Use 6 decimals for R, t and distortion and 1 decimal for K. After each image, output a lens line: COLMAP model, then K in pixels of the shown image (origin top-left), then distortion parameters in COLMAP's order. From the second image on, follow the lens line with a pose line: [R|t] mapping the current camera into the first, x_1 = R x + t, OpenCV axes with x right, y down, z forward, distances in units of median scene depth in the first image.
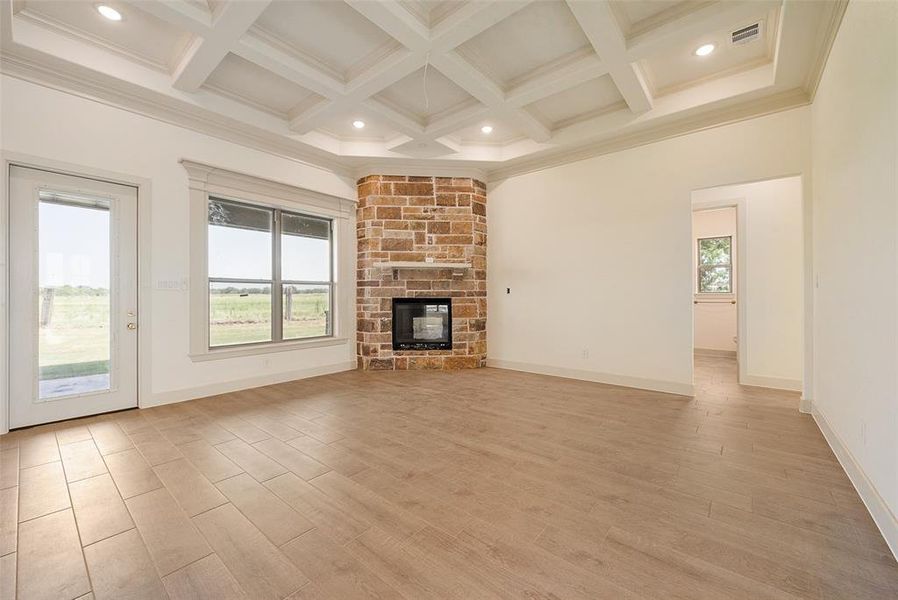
lens RADIAL K [[354.9, 0, 453.1], [0, 354.9, 294.0], [0, 0, 1]] dist [0.000651, 0.000251]
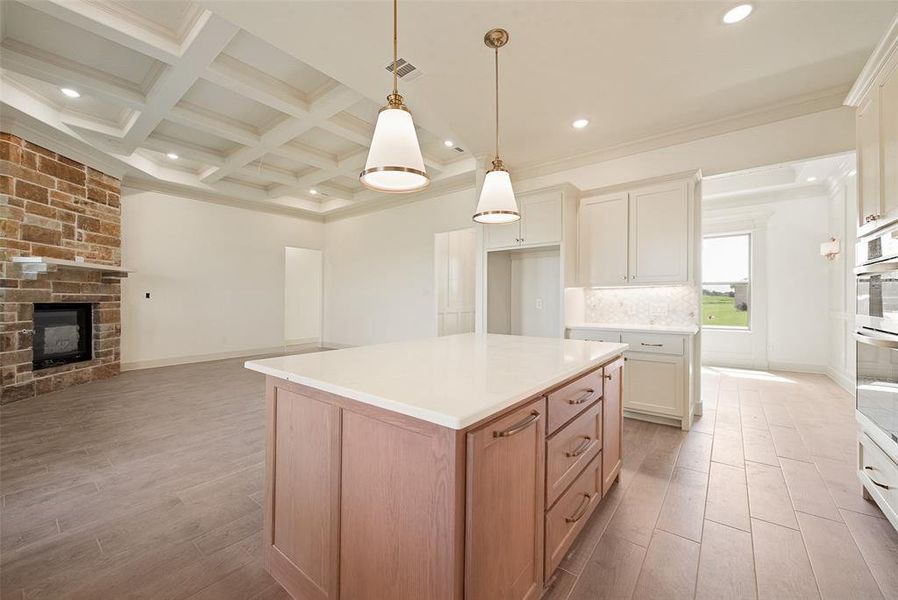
lens RADIAL K [[354.9, 0, 445.5], [0, 354.9, 295.5], [0, 0, 1]] dist [0.000651, 0.000251]
pose [[-0.018801, 0.011678, 0.999755, -0.957245], [-0.005474, 0.999916, -0.011782, -0.001301], [-0.999808, -0.005694, -0.018736, 0.120960]]
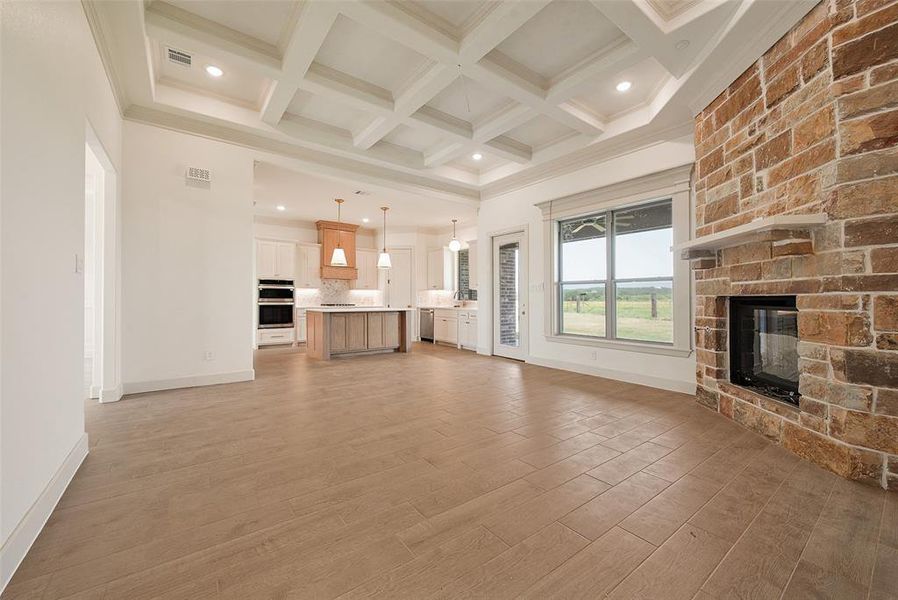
lens RADIAL K [[354.9, 0, 435.5], [0, 354.9, 294.9], [0, 0, 1]] dist [0.000651, 0.000251]
pose [[-0.266069, -0.010414, -0.963898, 0.560625], [0.001358, 0.999937, -0.011178, 0.015236], [0.963953, -0.004283, -0.266038, 0.687906]]
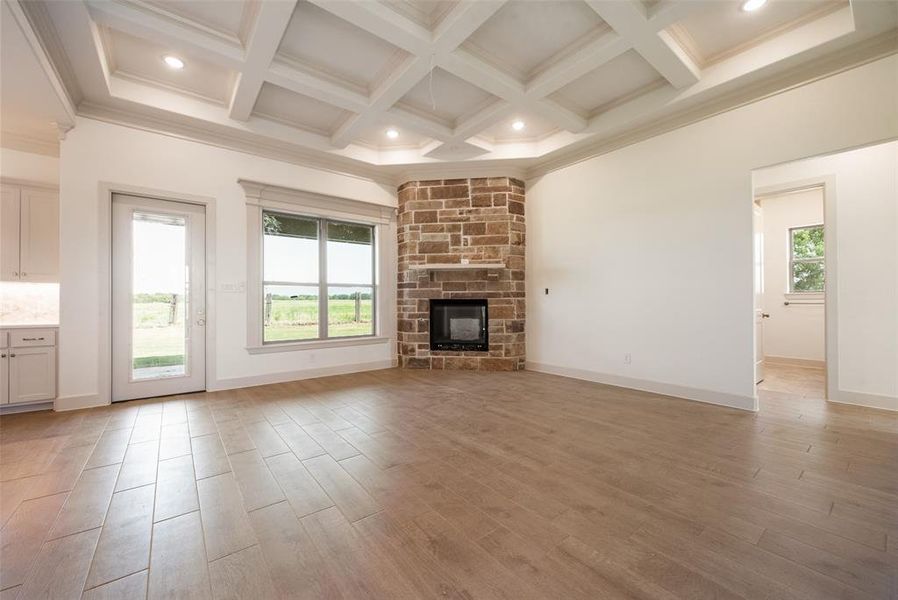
lens RADIAL K [[354.9, 0, 452.3], [0, 354.9, 297.7], [0, 0, 1]] dist [0.000651, 0.000251]
pose [[0.977102, -0.005468, -0.212701, 0.112592], [0.004561, 0.999978, -0.004753, 0.011719], [0.212722, 0.003674, 0.977106, 0.009743]]
